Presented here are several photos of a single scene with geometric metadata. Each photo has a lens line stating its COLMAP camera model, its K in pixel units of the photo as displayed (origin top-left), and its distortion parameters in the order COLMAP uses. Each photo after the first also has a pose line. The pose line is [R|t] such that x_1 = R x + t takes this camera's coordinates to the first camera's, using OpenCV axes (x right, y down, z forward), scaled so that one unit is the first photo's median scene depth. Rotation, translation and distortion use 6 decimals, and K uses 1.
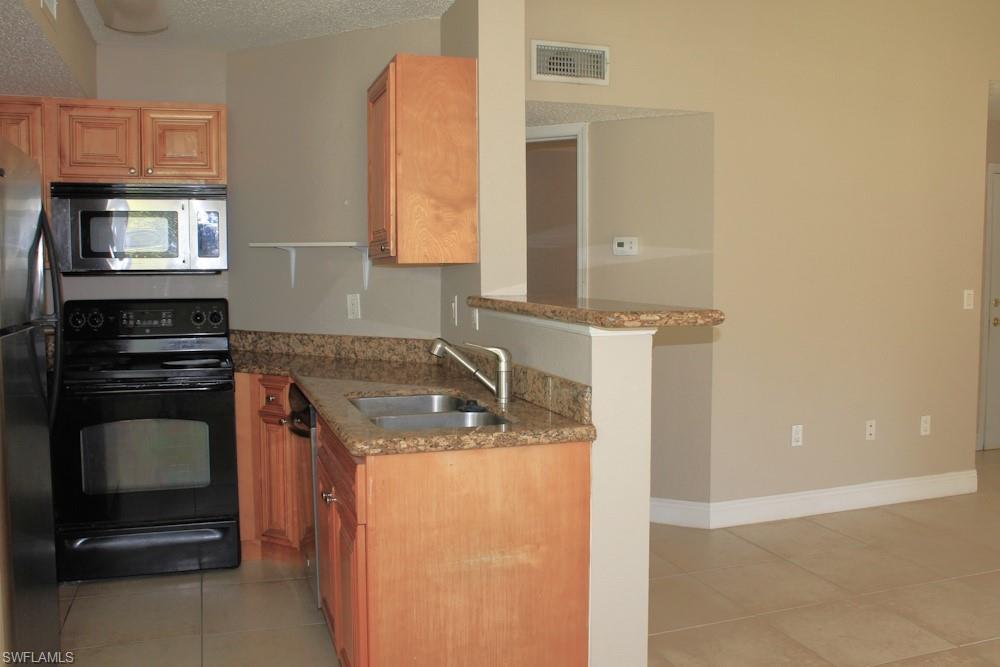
lens RADIAL K [[862.9, 0, 491.2], [0, 862.9, 335.8], [0, 0, 1]] dist [-0.112865, 0.055404]
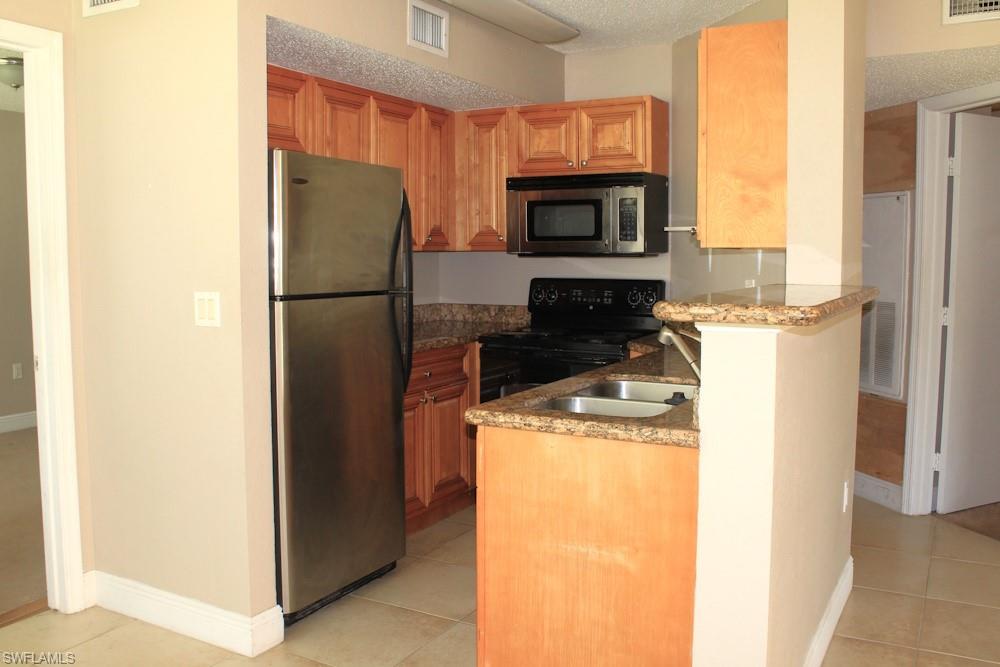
lens RADIAL K [[862.9, 0, 490.0], [0, 862.9, 332.8], [0, 0, 1]] dist [-0.112865, 0.055404]
pose [[0.688108, 0.068776, -0.722342, 0.607510], [-0.057355, 0.997538, 0.040342, -0.020039], [0.723338, 0.013670, 0.690359, 0.241122]]
